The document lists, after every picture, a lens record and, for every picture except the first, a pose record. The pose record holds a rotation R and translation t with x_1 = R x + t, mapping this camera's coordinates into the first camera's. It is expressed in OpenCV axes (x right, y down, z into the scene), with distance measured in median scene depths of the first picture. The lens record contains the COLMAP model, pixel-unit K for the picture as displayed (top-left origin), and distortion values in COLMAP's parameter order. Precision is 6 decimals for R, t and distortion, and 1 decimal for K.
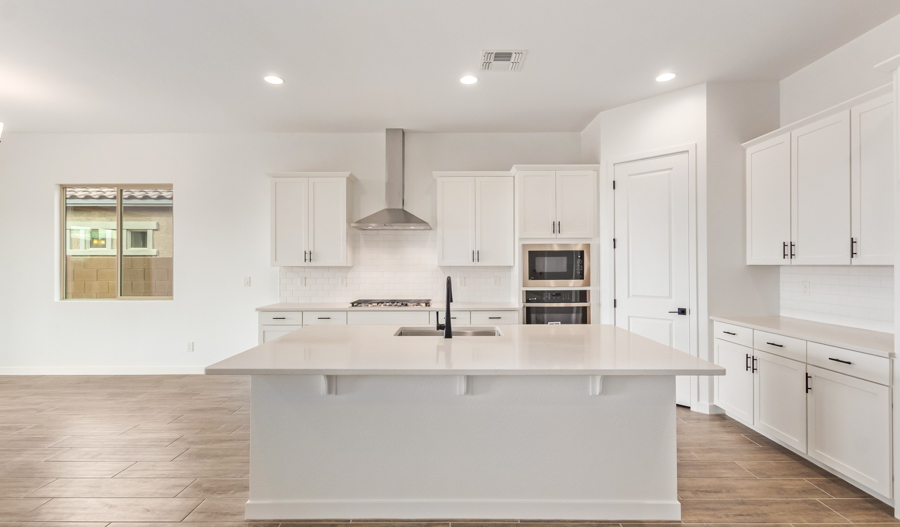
lens RADIAL K [[407.6, 0, 452.8], [0, 407.6, 265.3], [0, 0, 1]] dist [-0.013533, 0.000069]
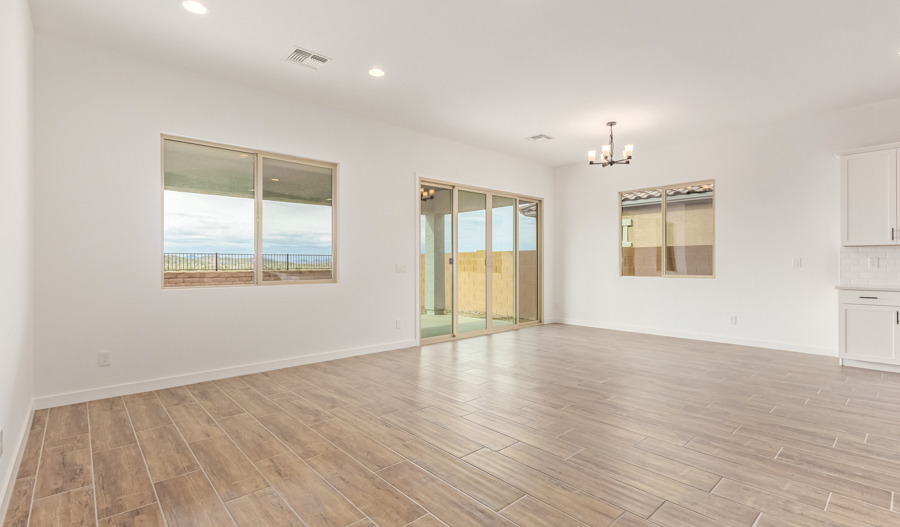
lens RADIAL K [[407.6, 0, 452.8], [0, 407.6, 265.3], [0, 0, 1]] dist [-0.013533, 0.000069]
pose [[0.671747, 0.003577, -0.740772, -0.333823], [-0.003168, 0.999993, 0.001956, 0.047755], [0.740774, 0.001033, 0.671753, -0.332674]]
